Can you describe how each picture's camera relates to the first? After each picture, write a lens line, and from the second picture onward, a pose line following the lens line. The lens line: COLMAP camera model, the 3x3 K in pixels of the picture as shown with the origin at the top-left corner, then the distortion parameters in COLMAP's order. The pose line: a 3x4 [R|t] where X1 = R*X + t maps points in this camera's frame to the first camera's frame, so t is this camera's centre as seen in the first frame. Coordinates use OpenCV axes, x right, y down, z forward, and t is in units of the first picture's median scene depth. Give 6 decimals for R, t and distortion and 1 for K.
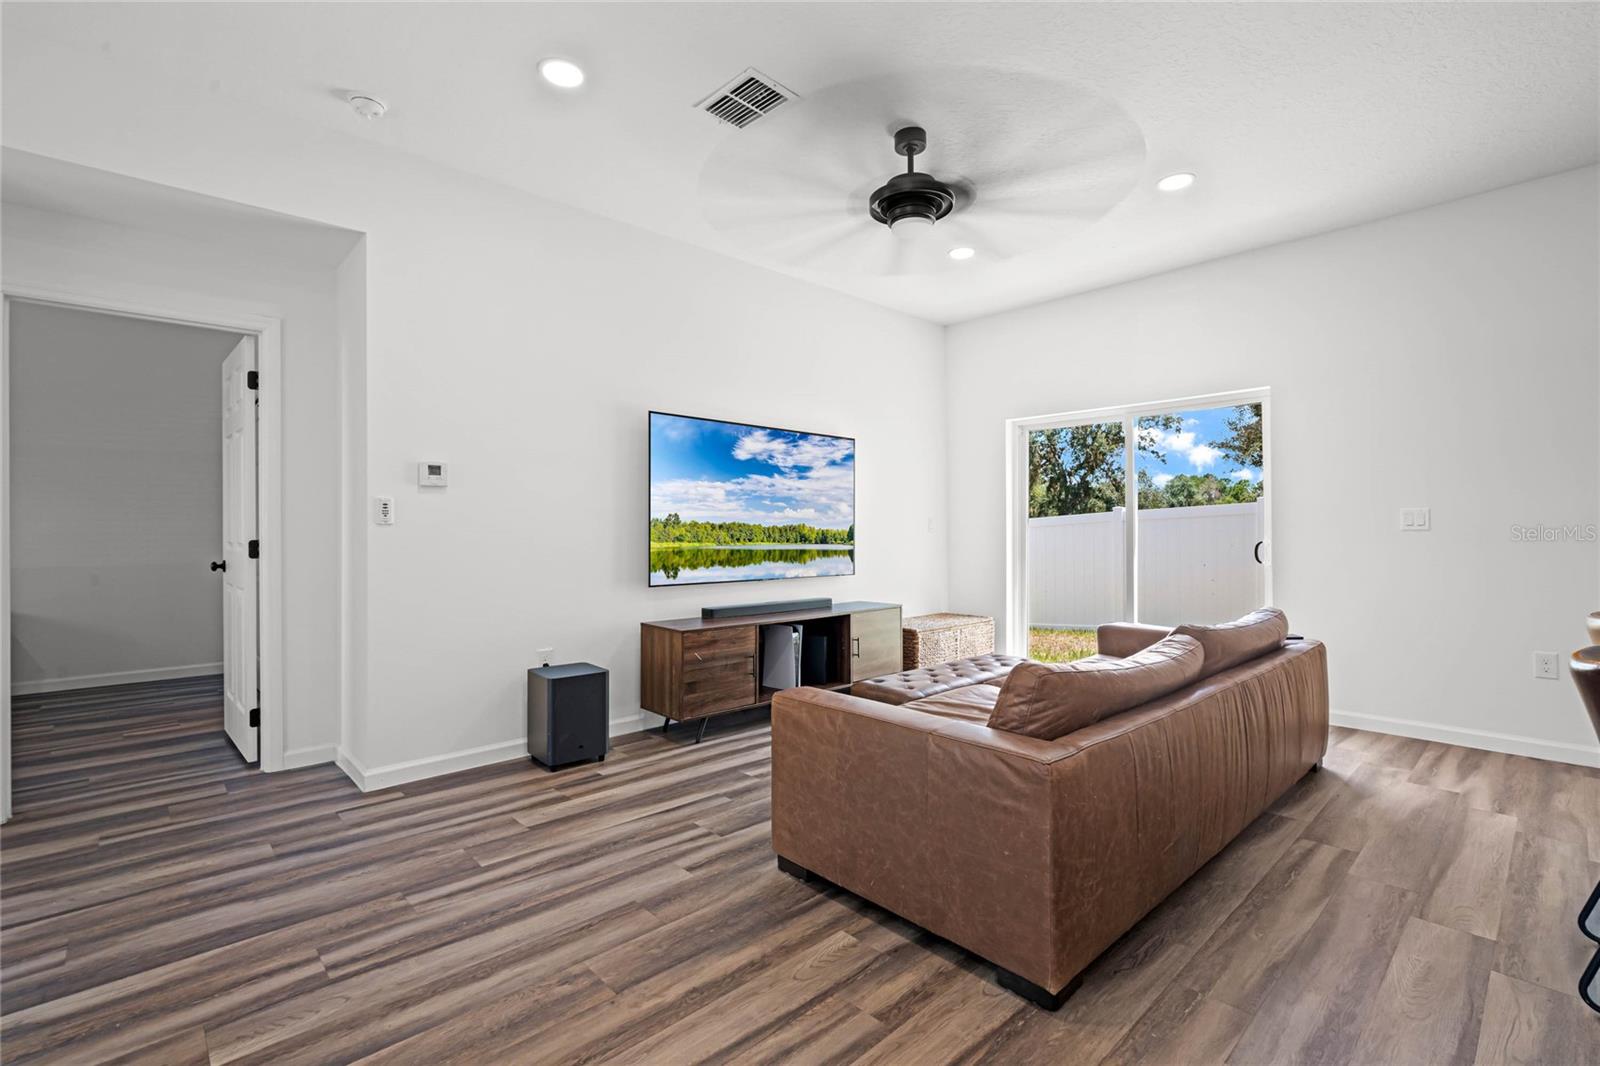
lens RADIAL K [[728.8, 0, 800.0], [0, 728.8, 533.0], [0, 0, 1]] dist [0.001680, 0.000197]
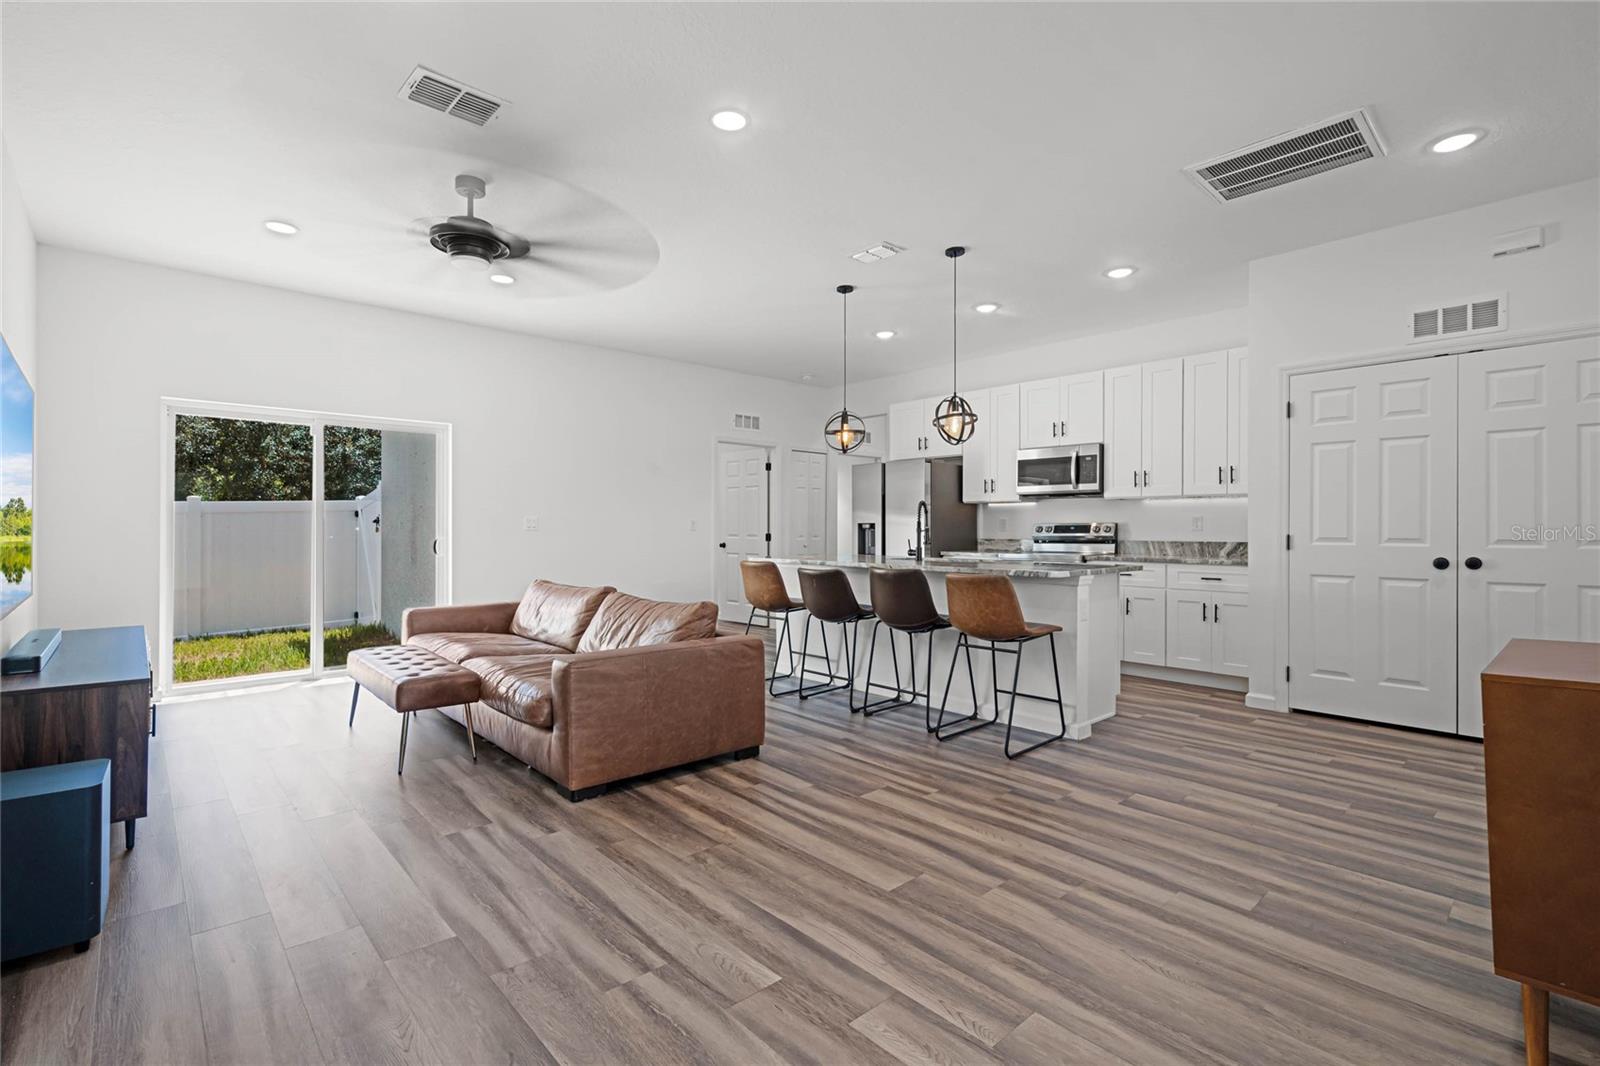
lens RADIAL K [[728.8, 0, 800.0], [0, 728.8, 533.0], [0, 0, 1]] dist [0.001680, 0.000197]
pose [[0.008029, -0.001078, 0.999967, -1.461647], [0.000182, 0.999999, 0.001076, 0.001019], [-0.999968, 0.000174, 0.008030, 0.702164]]
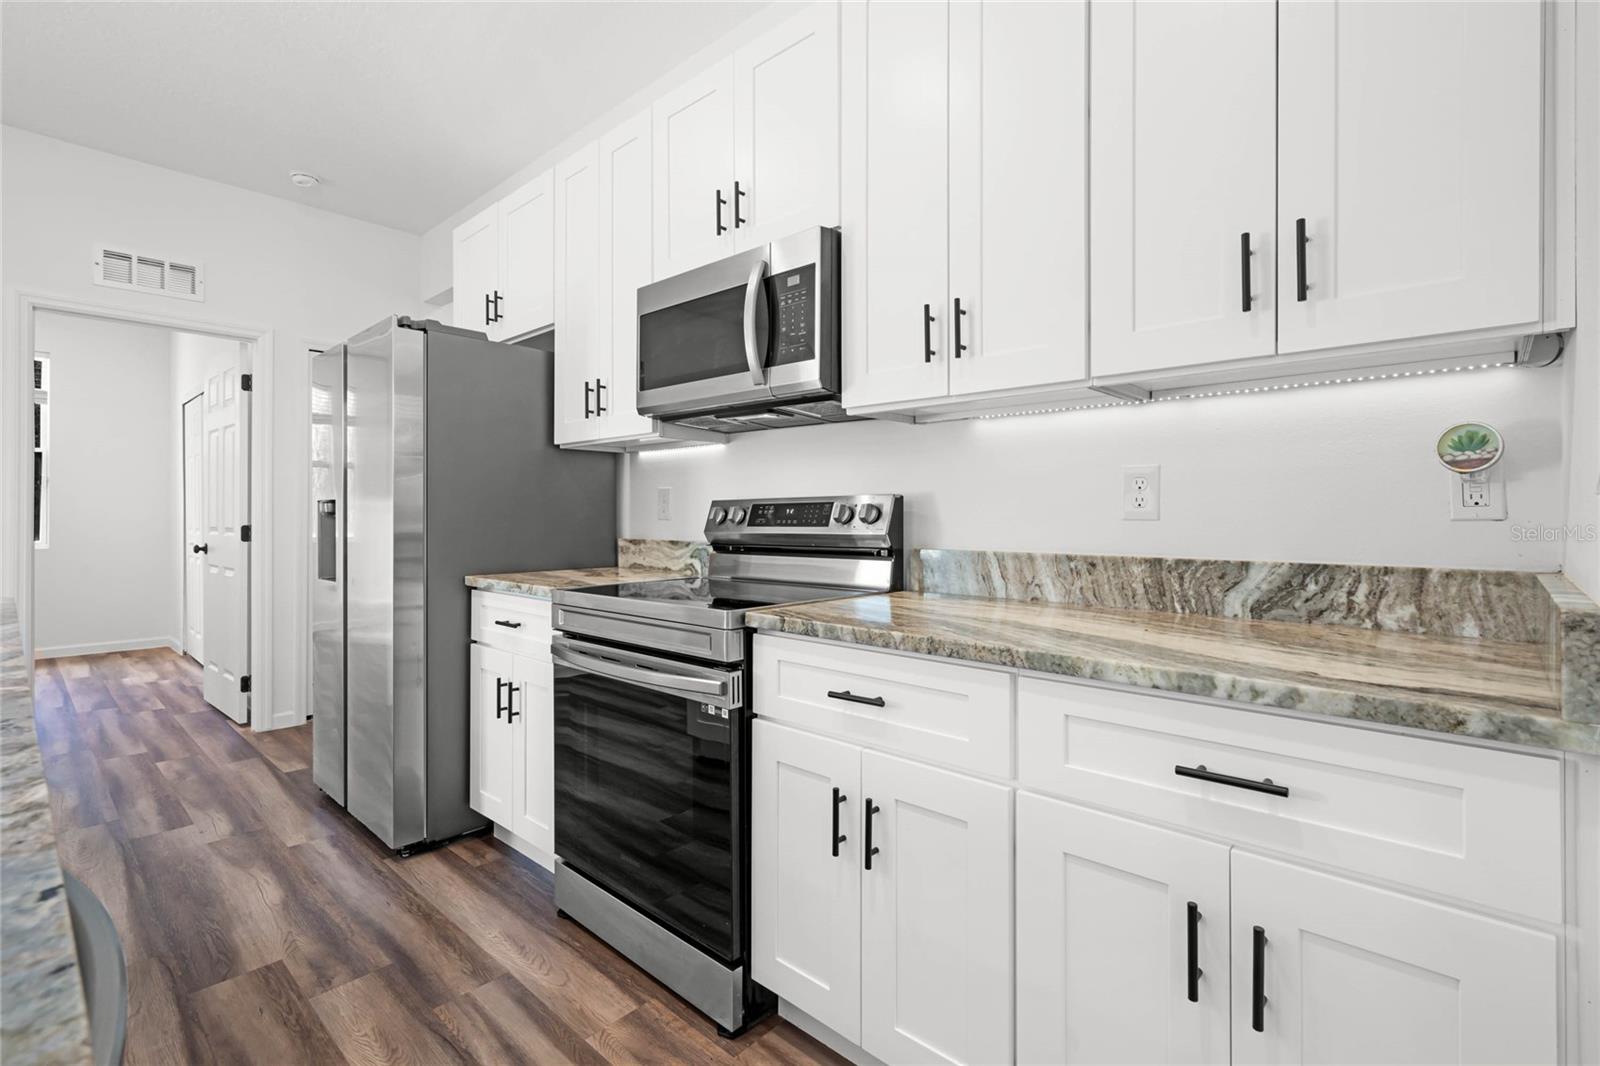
lens RADIAL K [[729.3, 0, 794.3], [0, 729.3, 518.8], [0, 0, 1]] dist [0.000209, 0.000058]
pose [[-0.071536, 0.000394, 0.997438, 0.568920], [0.002121, 0.999998, -0.000242, -0.005295], [-0.997436, 0.002098, -0.071537, -0.358432]]
